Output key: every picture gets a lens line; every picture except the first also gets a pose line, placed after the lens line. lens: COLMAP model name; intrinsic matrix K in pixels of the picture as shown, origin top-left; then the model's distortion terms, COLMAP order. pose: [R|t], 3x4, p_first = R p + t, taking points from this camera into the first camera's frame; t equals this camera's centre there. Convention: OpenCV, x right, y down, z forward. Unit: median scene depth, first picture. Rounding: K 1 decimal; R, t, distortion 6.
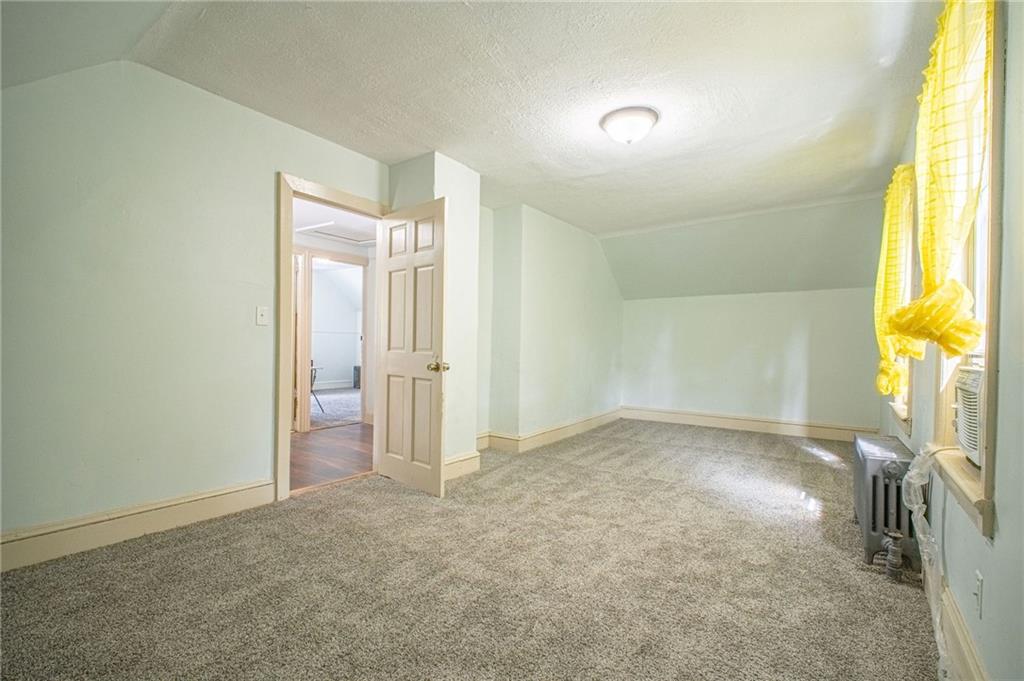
lens RADIAL K [[465.2, 0, 502.6], [0, 465.2, 343.8], [0, 0, 1]] dist [-0.001150, -0.004036]
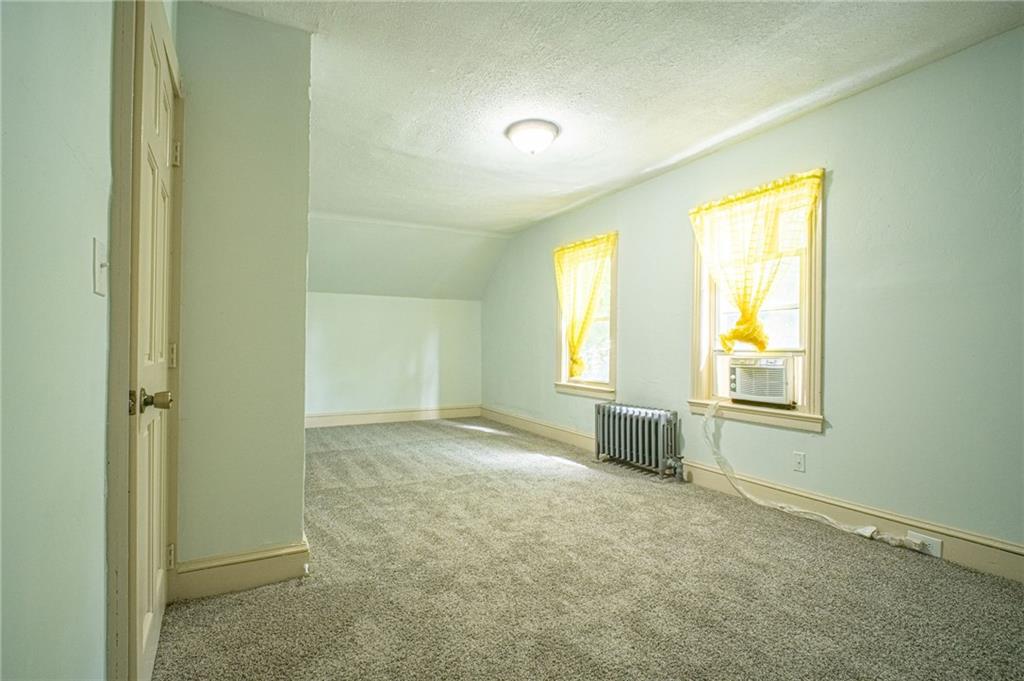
lens RADIAL K [[465.2, 0, 504.9], [0, 465.2, 342.5], [0, 0, 1]] dist [-0.001150, -0.004036]
pose [[0.443400, -0.000641, 0.896324, -0.605601], [-0.002579, 0.999995, 0.001991, -0.004763], [-0.896320, -0.003195, 0.443396, 0.509262]]
